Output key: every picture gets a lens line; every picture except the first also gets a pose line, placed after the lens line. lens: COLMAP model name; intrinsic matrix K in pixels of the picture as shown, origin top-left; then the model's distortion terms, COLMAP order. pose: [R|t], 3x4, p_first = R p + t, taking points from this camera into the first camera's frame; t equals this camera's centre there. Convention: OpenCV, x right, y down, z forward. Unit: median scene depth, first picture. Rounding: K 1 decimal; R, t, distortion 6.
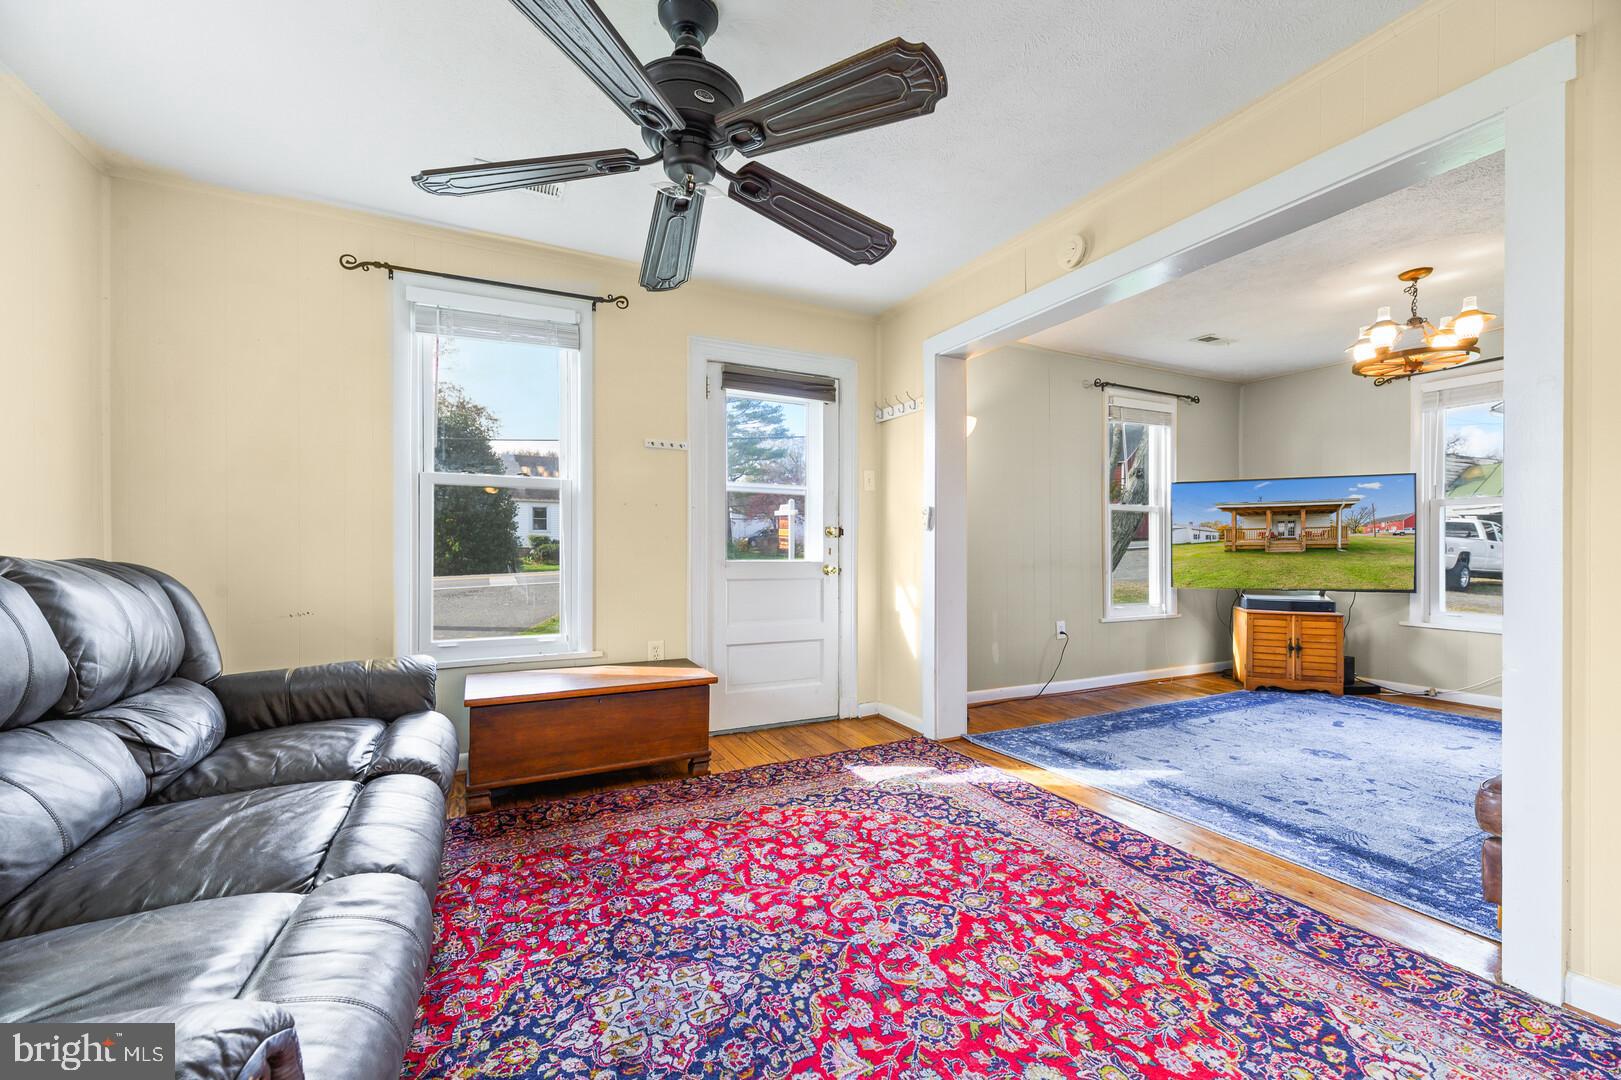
lens RADIAL K [[644.1, 0, 801.3], [0, 644.1, 547.7], [0, 0, 1]] dist [0.016202, -0.001728]
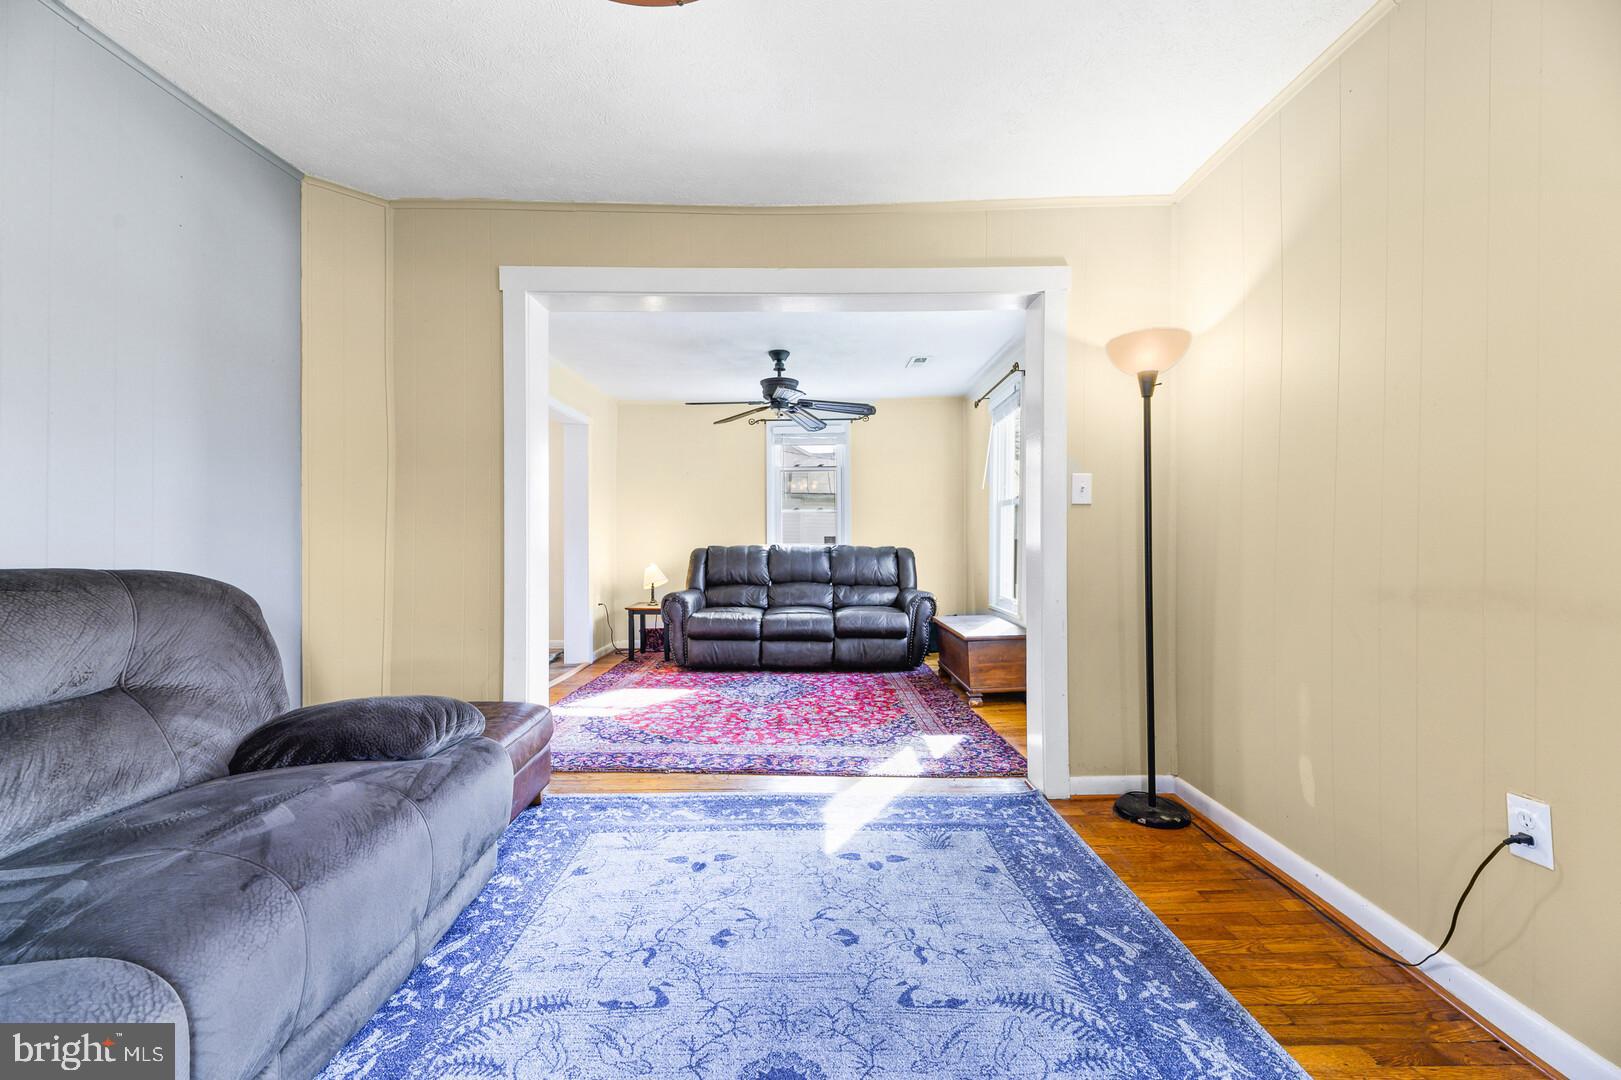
lens RADIAL K [[644.1, 0, 802.0], [0, 644.1, 540.4], [0, 0, 1]] dist [0.016202, -0.001728]
pose [[-0.454455, -0.001900, -0.890768, 1.958738], [-0.000357, 0.999998, -0.001951, -0.004203], [0.890770, -0.000569, -0.454455, 2.039701]]
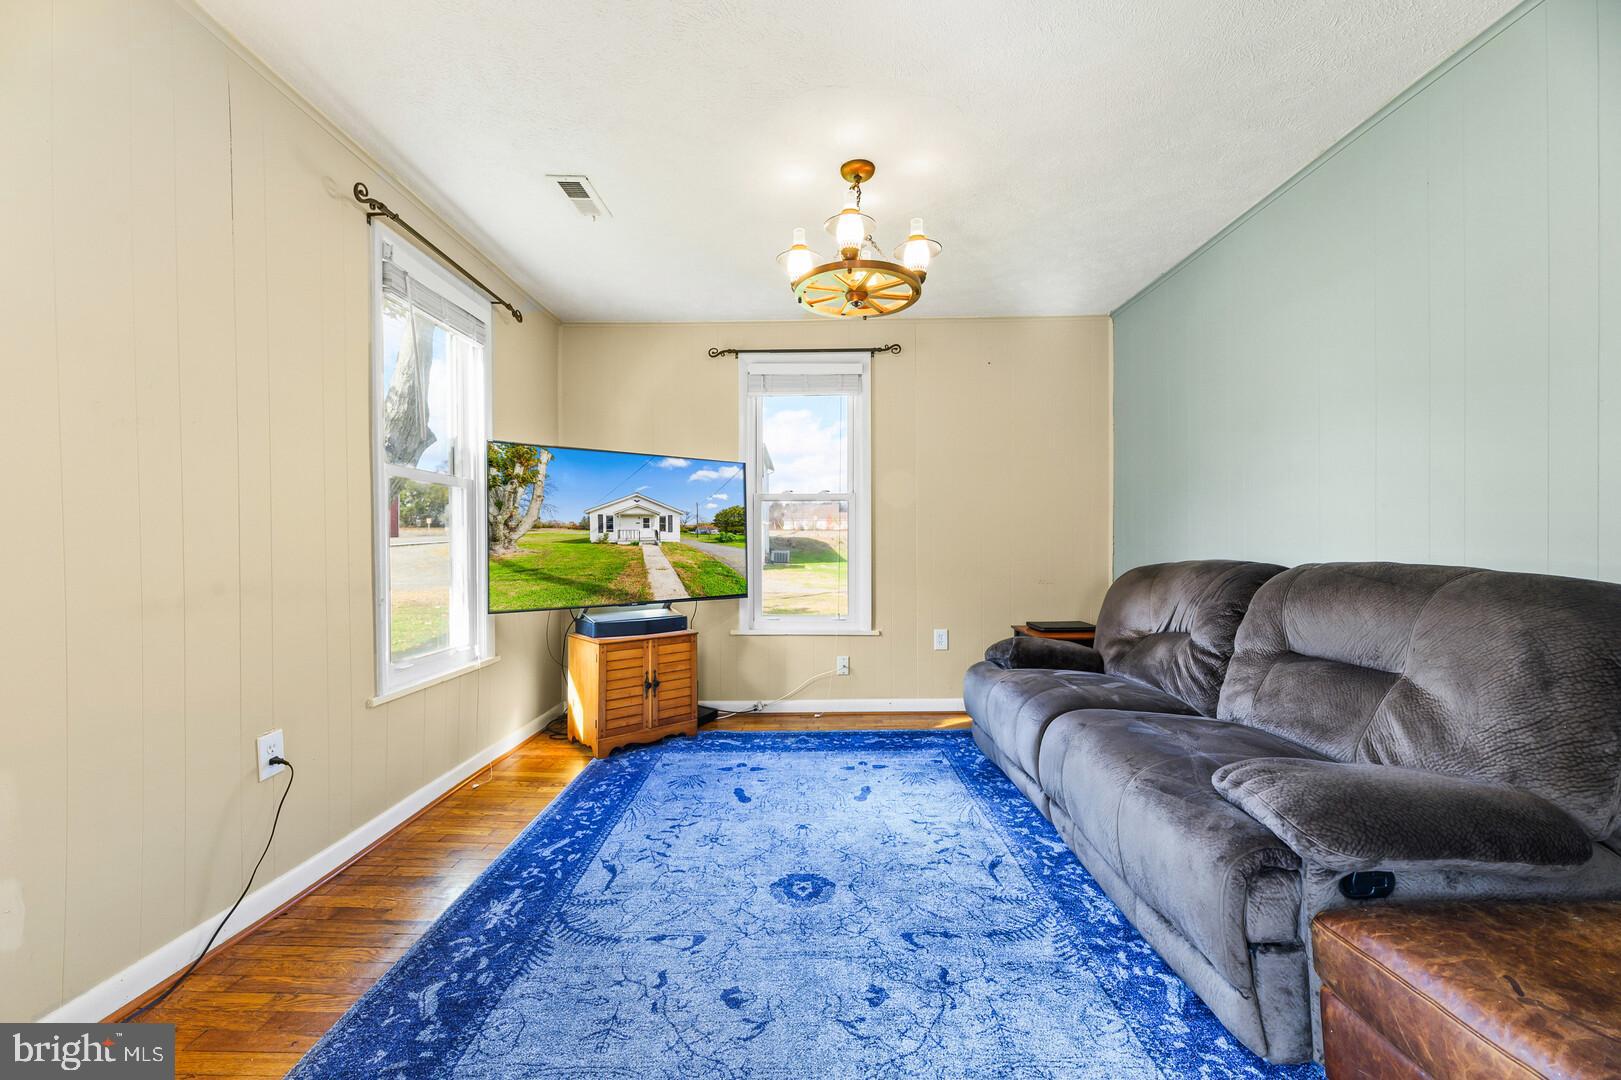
lens RADIAL K [[644.1, 0, 802.9], [0, 644.1, 542.8], [0, 0, 1]] dist [0.016202, -0.001728]
pose [[0.458948, -0.001088, 0.888462, 0.463006], [0.006051, 0.999980, -0.001902, -0.007102], [-0.888442, 0.006249, 0.458946, 1.244265]]
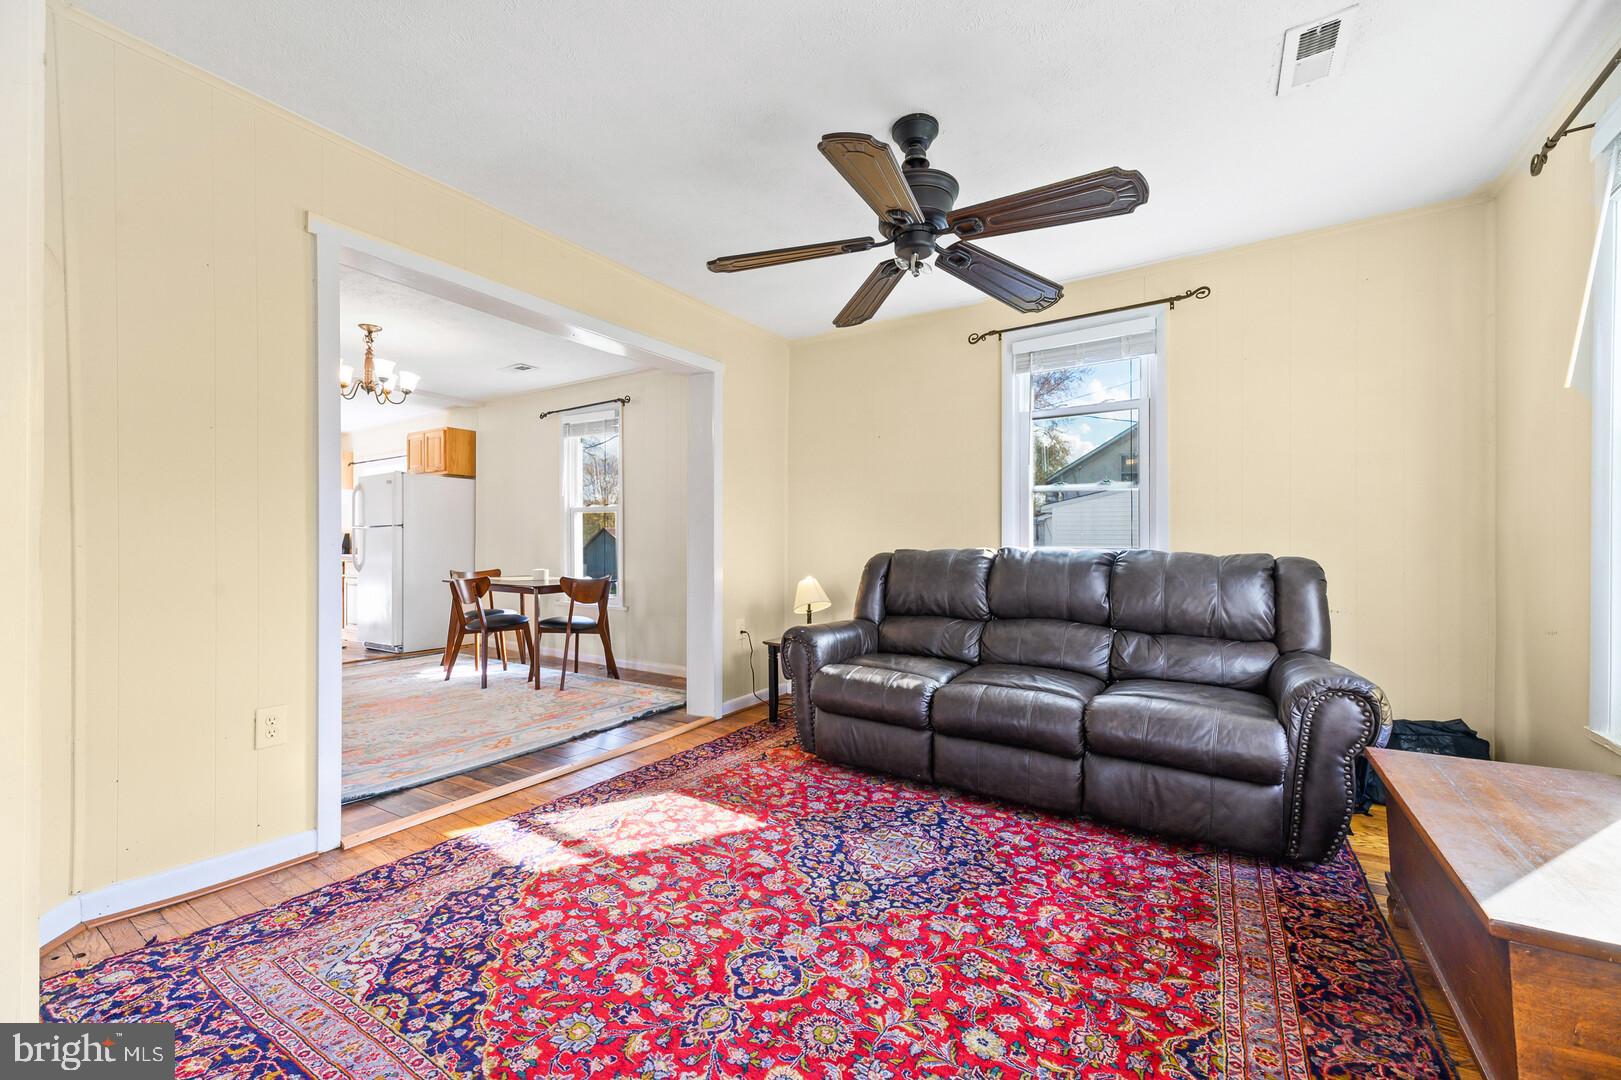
lens RADIAL K [[644.1, 0, 804.7], [0, 644.1, 540.4], [0, 0, 1]] dist [0.016202, -0.001728]
pose [[-0.857755, -0.004997, -0.514034, 0.576634], [-0.004620, 0.999987, -0.002012, -0.004773], [0.514037, 0.000649, -0.857768, 1.720931]]
